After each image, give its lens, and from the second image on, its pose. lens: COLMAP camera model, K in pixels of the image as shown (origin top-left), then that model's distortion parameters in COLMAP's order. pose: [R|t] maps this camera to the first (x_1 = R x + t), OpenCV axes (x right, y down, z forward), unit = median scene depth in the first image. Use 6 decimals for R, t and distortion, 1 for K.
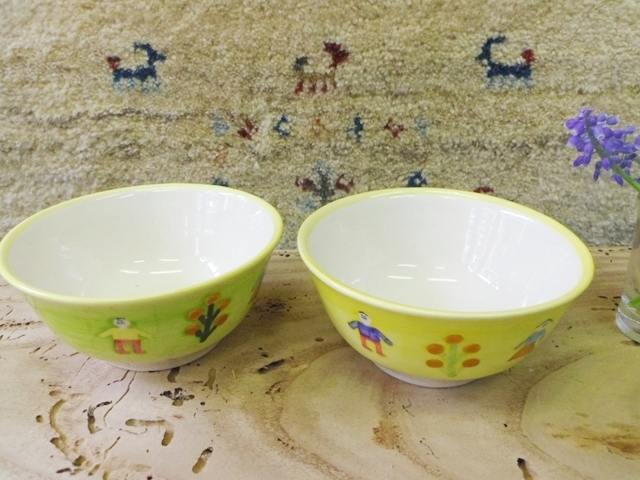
lens RADIAL K [[531.8, 0, 316.3], [0, 531.8, 223.1], [0, 0, 1]] dist [-0.037133, 0.009380]
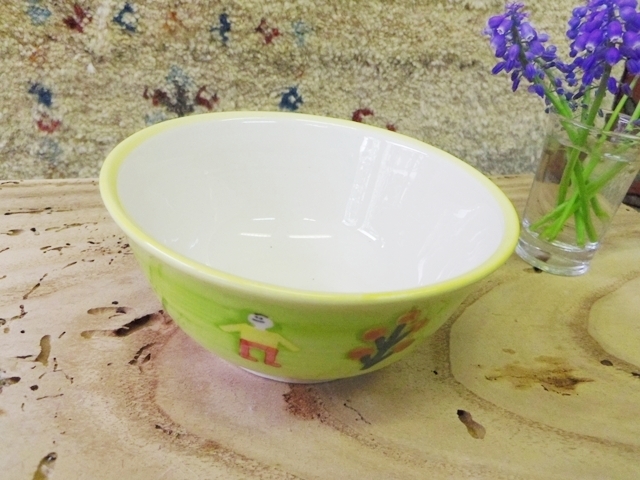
lens RADIAL K [[531.8, 0, 316.3], [0, 531.8, 223.1], [0, 0, 1]] dist [-0.037133, 0.009380]
pose [[0.951199, -0.024818, 0.307578, -0.043275], [-0.006384, 0.994964, 0.100025, 0.036238], [-0.308511, -0.097108, 0.946251, 0.160904]]
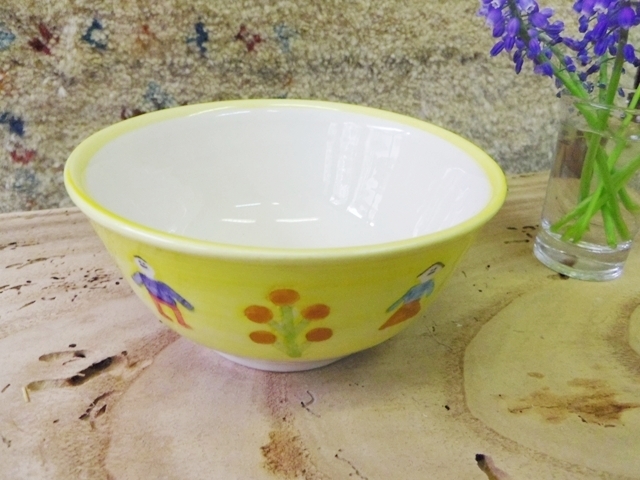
lens RADIAL K [[531.8, 0, 316.3], [0, 531.8, 223.1], [0, 0, 1]] dist [-0.037133, 0.009380]
pose [[0.960095, -0.079862, 0.268030, 0.012834], [0.065613, 0.995935, 0.061719, 0.048053], [-0.271869, -0.041670, 0.961432, 0.217285]]
